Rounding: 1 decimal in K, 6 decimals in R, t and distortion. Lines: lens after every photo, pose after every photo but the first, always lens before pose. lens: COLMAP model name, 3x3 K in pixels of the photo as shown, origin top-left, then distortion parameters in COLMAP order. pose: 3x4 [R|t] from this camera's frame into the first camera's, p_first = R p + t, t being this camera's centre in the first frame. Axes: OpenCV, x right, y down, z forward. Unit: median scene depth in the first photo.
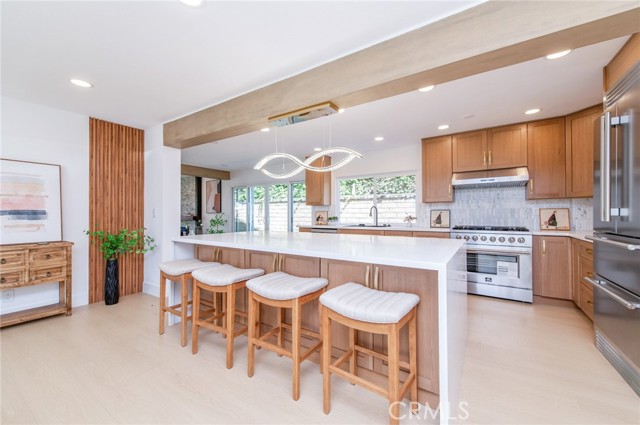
lens RADIAL K [[250.6, 0, 320.4], [0, 250.6, 211.8], [0, 0, 1]] dist [0.012117, -0.003038]
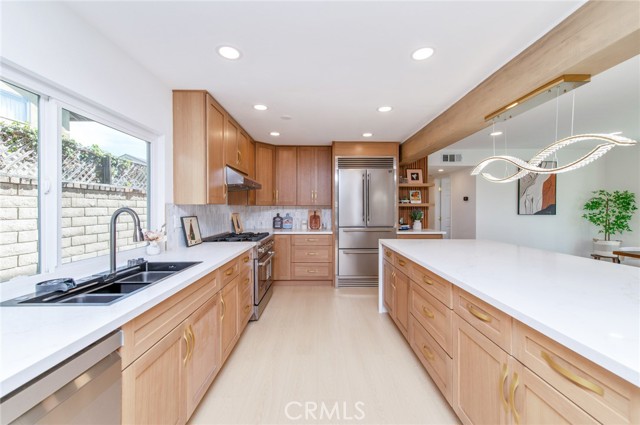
lens RADIAL K [[250.6, 0, 319.4], [0, 250.6, 209.3], [0, 0, 1]] dist [0.012117, -0.003038]
pose [[-0.548948, 0.000634, 0.835856, -0.198639], [-0.005502, 0.999975, -0.004372, -0.023490], [-0.835838, -0.006999, -0.548931, 1.062924]]
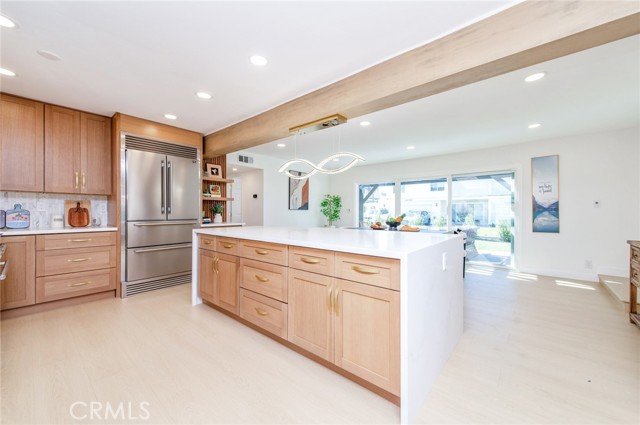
lens RADIAL K [[250.6, 0, 319.4], [0, 250.6, 211.9], [0, 0, 1]] dist [0.012117, -0.003038]
pose [[-0.991321, 0.000245, 0.131461, -0.125120], [-0.001130, 0.999945, -0.010387, 0.018154], [-0.131457, -0.010445, -0.991267, 1.164336]]
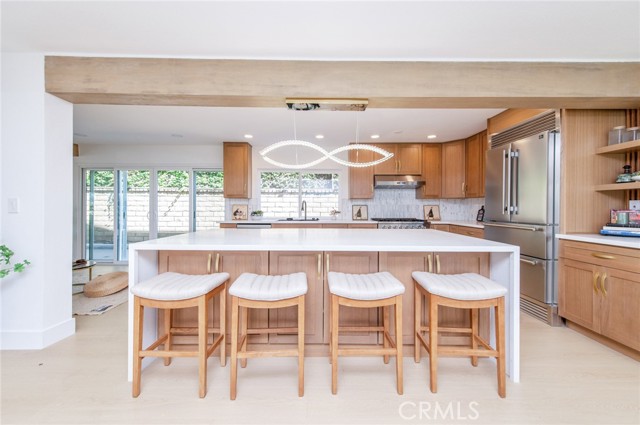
lens RADIAL K [[250.6, 0, 317.5], [0, 250.6, 209.3], [0, 0, 1]] dist [0.012117, -0.003038]
pose [[0.839190, 0.002036, 0.543835, -0.328642], [-0.011013, 0.999852, 0.013251, -0.001414], [-0.543727, -0.017109, 0.839088, 0.117565]]
